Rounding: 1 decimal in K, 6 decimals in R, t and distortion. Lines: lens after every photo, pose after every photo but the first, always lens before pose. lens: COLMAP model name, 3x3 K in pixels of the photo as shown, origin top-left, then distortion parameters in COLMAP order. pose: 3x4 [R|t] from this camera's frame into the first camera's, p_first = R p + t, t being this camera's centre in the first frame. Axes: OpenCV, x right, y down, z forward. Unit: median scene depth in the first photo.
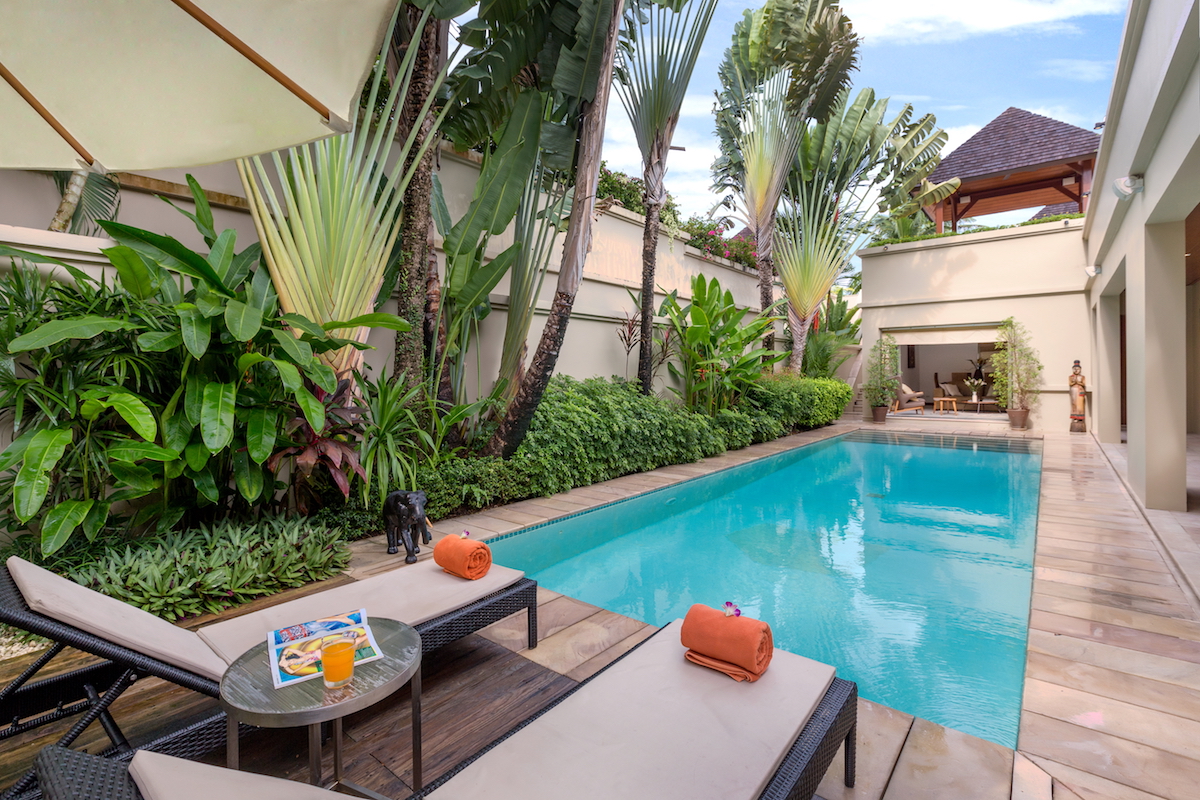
lens RADIAL K [[567.7, 0, 600.7], [0, 567.7, 379.4], [0, 0, 1]] dist [-0.000284, 0.000096]
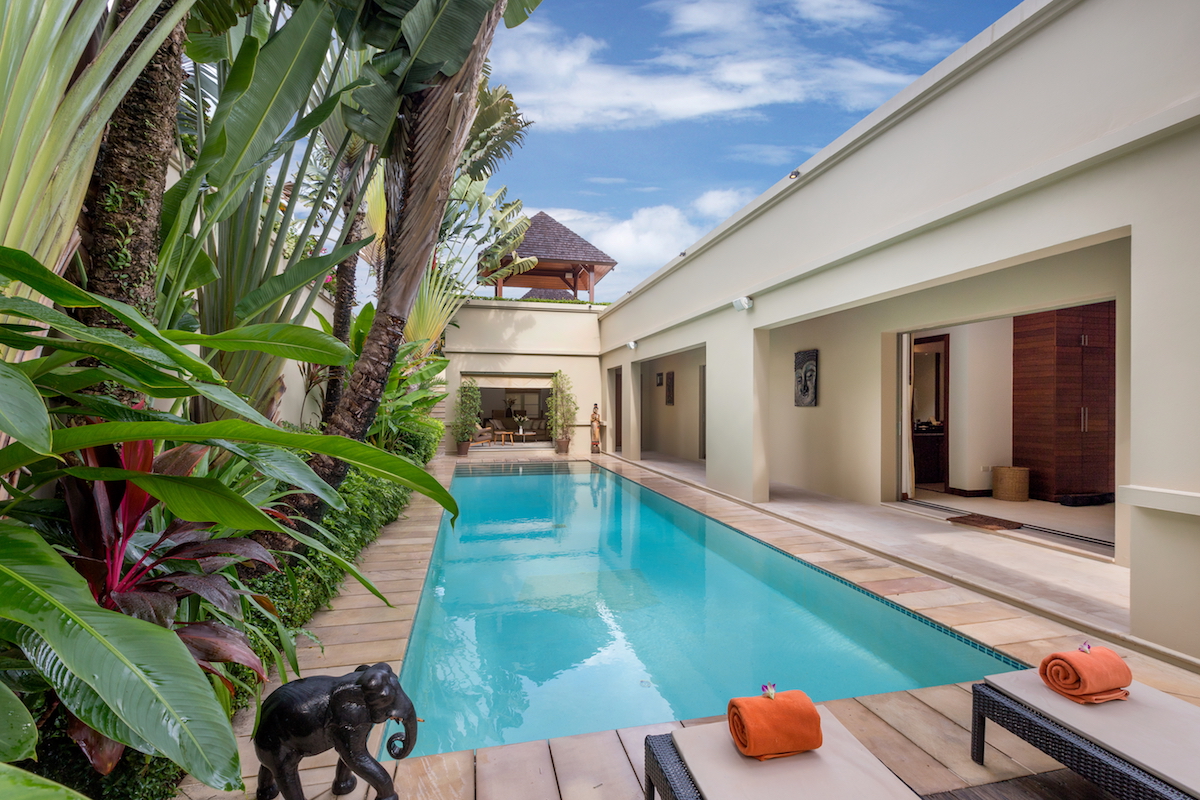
lens RADIAL K [[525.8, 0, 600.4], [0, 525.8, 406.3], [0, 0, 1]] dist [-0.001639, -0.000316]
pose [[0.596807, 0.006225, 0.802361, -0.211308], [-0.000681, 0.999973, -0.007252, -0.016415], [-0.802385, 0.003782, 0.596795, 0.188741]]
